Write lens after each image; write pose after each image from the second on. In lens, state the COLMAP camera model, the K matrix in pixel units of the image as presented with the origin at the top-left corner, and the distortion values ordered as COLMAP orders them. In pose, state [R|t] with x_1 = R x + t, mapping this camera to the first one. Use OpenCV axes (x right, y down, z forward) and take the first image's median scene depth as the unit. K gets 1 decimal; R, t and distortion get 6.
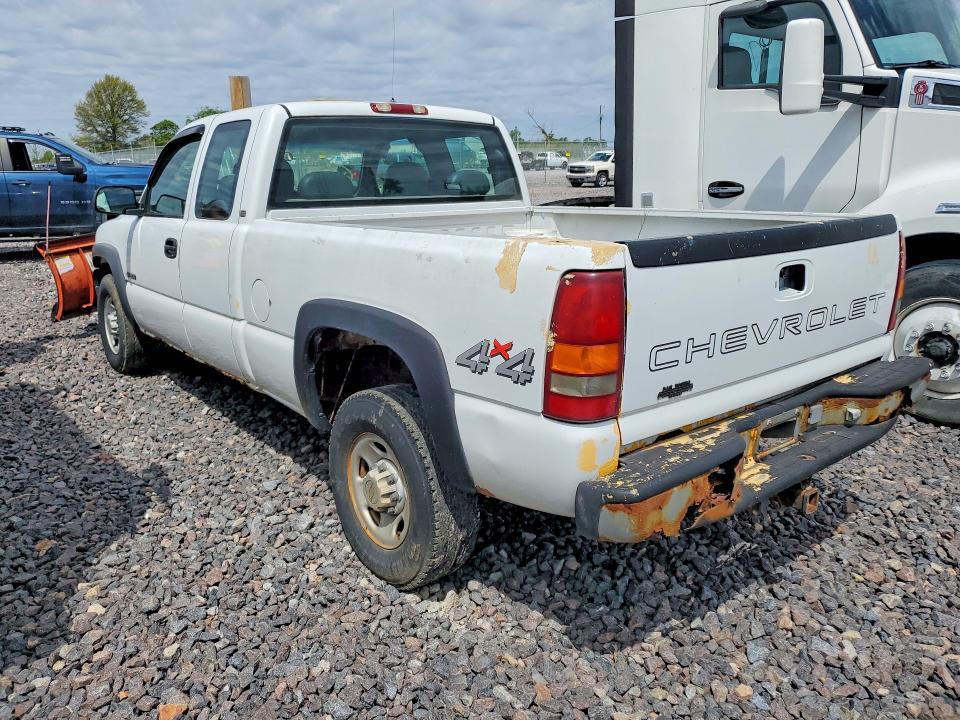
lens RADIAL K [[766.6, 0, 482.9], [0, 766.6, 357.3], [0, 0, 1]] dist [0.029712, -0.000070]
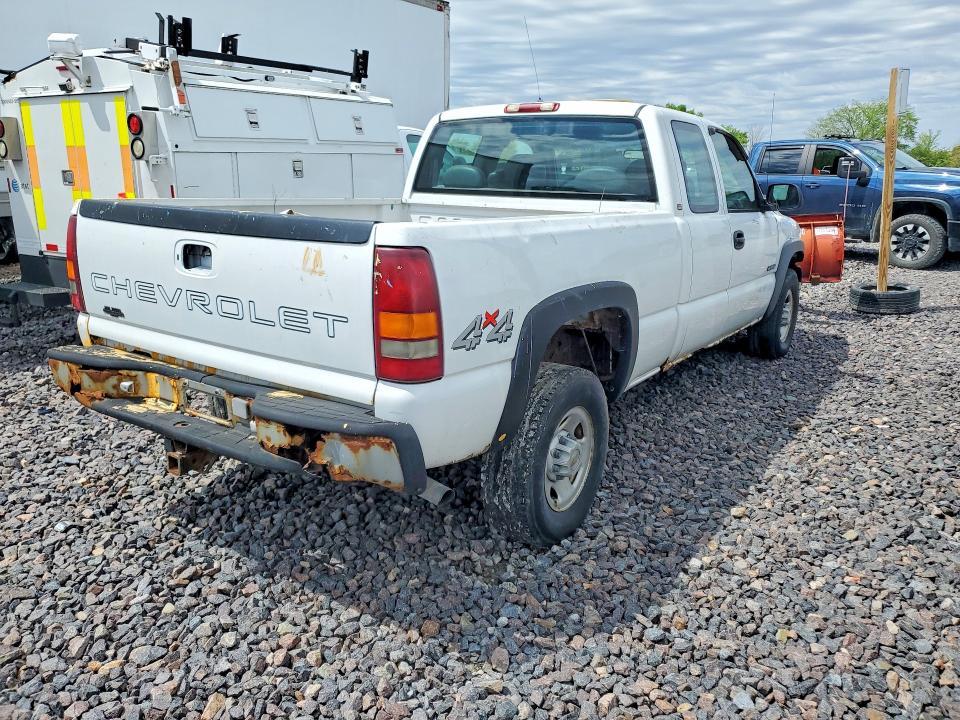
lens RADIAL K [[766.6, 0, 482.9], [0, 766.6, 357.3], [0, 0, 1]] dist [0.029712, -0.000070]
pose [[0.250229, 0.240657, -0.937800, 1.328864], [-0.251595, 0.951502, 0.177042, -0.224326], [0.934925, 0.191645, 0.298641, 0.926544]]
